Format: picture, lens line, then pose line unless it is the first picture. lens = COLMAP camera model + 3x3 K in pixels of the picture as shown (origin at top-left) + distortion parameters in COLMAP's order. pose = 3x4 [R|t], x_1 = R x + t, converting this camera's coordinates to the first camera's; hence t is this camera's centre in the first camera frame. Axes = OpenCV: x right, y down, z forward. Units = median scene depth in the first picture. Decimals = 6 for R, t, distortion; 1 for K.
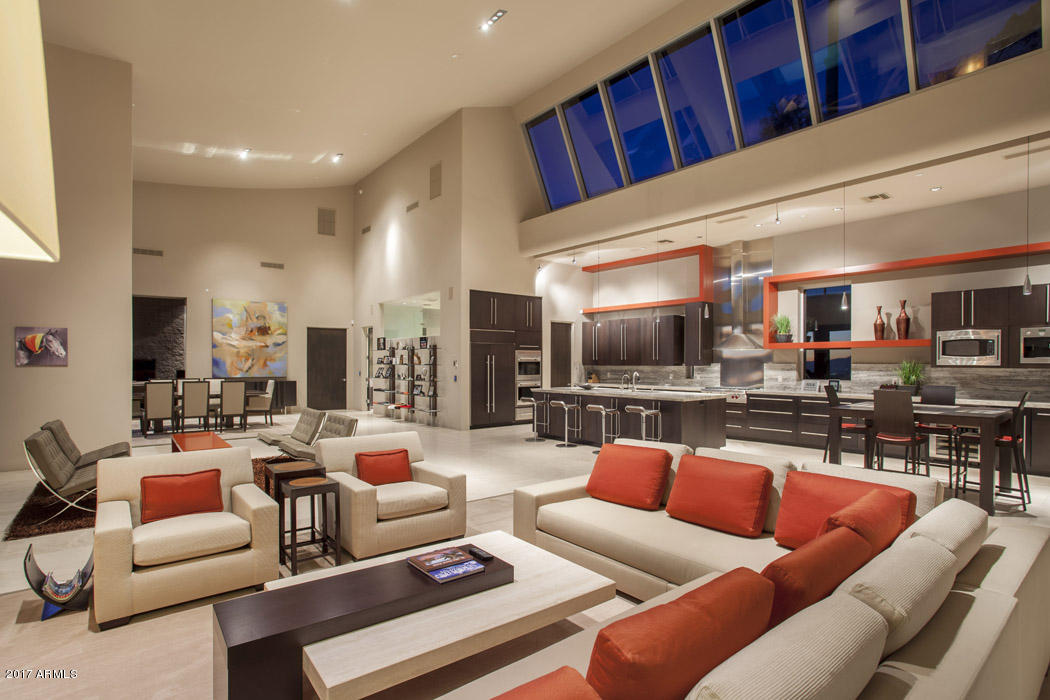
lens RADIAL K [[524.0, 0, 522.6], [0, 524.0, 360.9], [0, 0, 1]] dist [-0.075788, 0.052985]
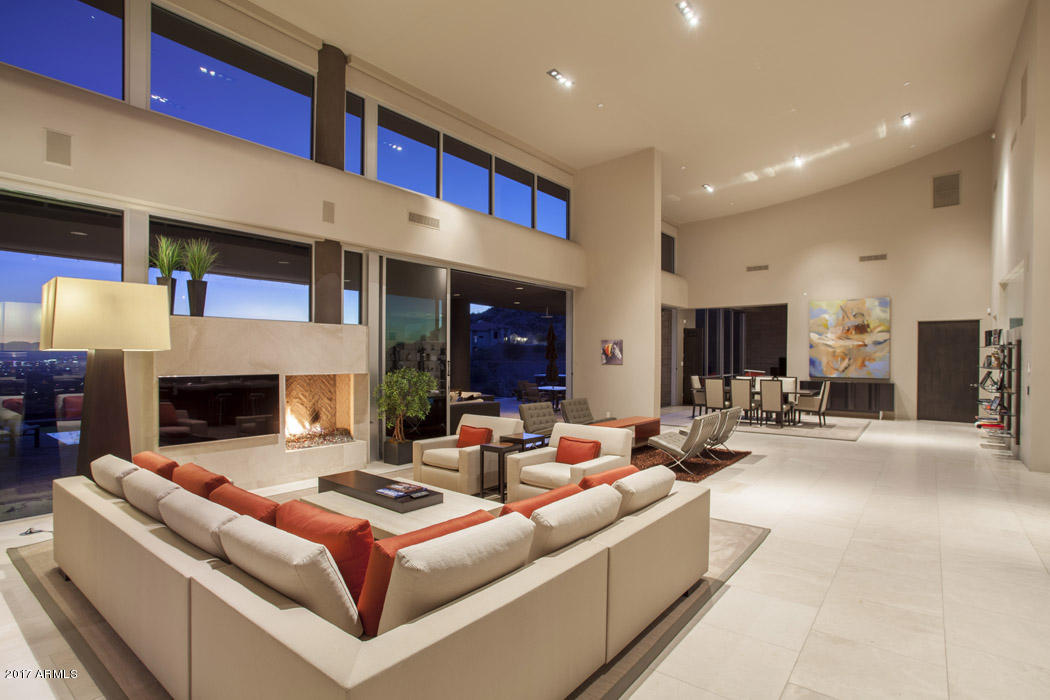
lens RADIAL K [[524.0, 0, 522.6], [0, 524.0, 360.9], [0, 0, 1]] dist [-0.075788, 0.052985]
pose [[0.219731, 0.007802, -0.975529, 0.312099], [-0.000685, 0.999969, 0.007843, -0.007323], [0.975560, -0.001055, 0.219730, 0.203205]]
